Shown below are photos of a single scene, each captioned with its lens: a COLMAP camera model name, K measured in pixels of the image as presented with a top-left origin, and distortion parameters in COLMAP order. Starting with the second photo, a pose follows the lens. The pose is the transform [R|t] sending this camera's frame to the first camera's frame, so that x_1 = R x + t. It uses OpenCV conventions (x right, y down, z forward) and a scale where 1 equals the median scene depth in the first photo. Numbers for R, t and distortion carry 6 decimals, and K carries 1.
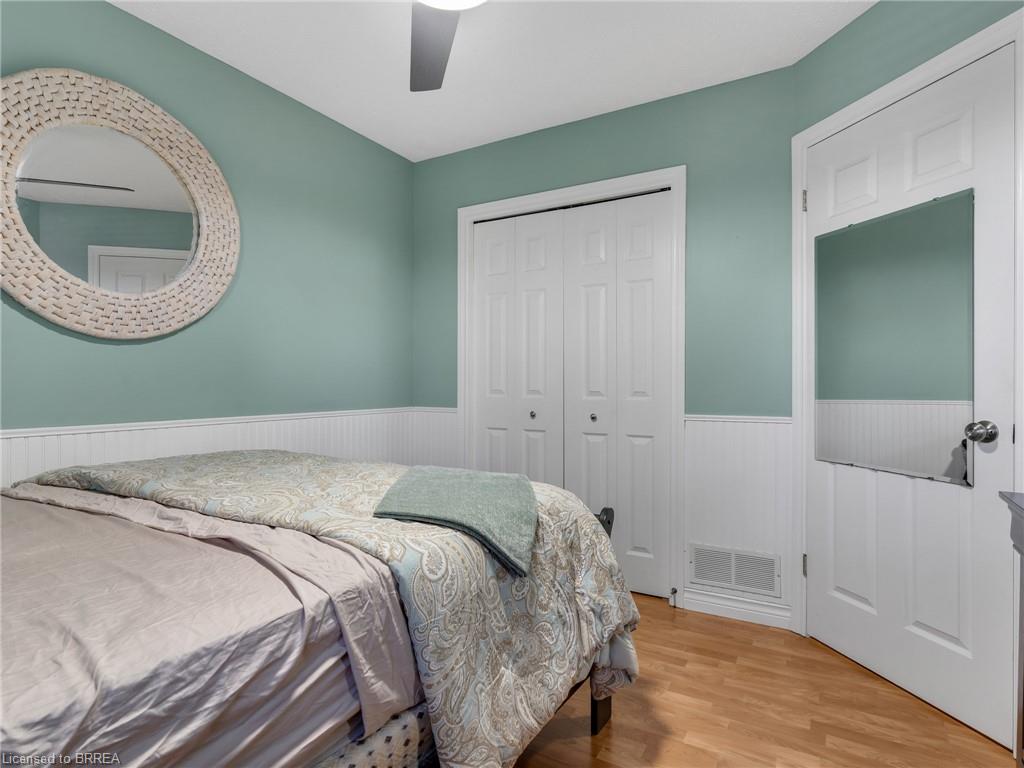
lens RADIAL K [[552.0, 0, 514.0], [0, 552.0, 383.7], [0, 0, 1]] dist [0.000849, 0.000212]
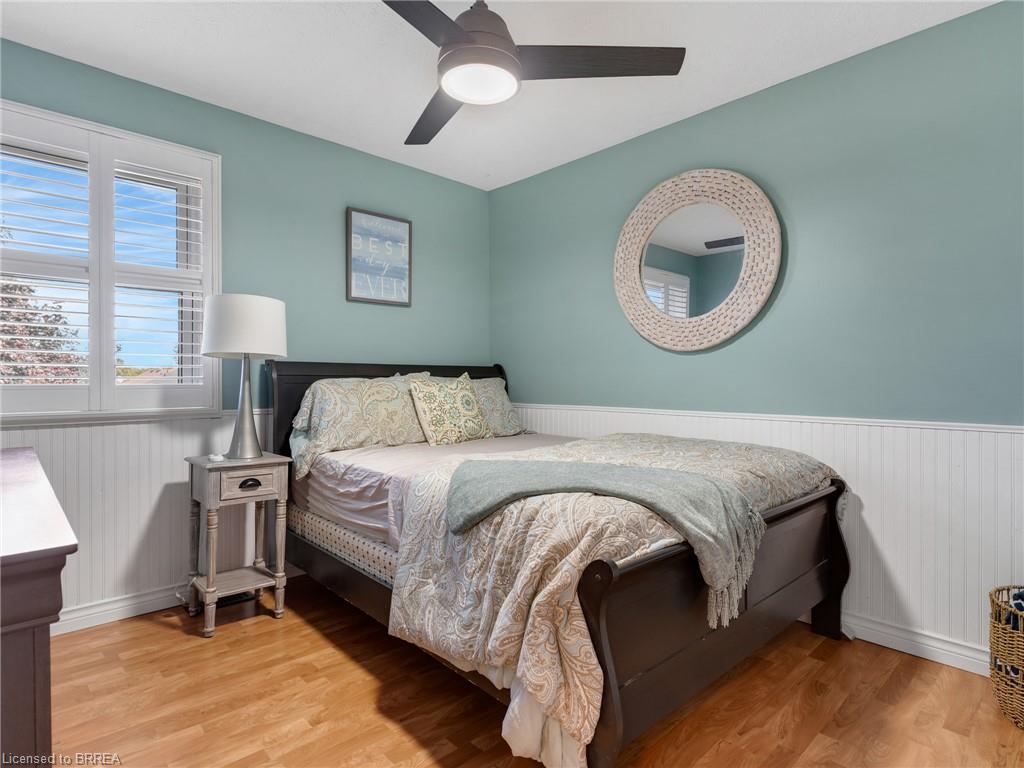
lens RADIAL K [[552.0, 0, 514.7], [0, 552.0, 378.5], [0, 0, 1]] dist [0.000849, 0.000212]
pose [[-0.313319, 0.008448, -0.949610, 0.744956], [-0.011239, 0.999857, 0.012603, -0.022929], [0.949581, 0.014621, -0.313180, 0.989184]]
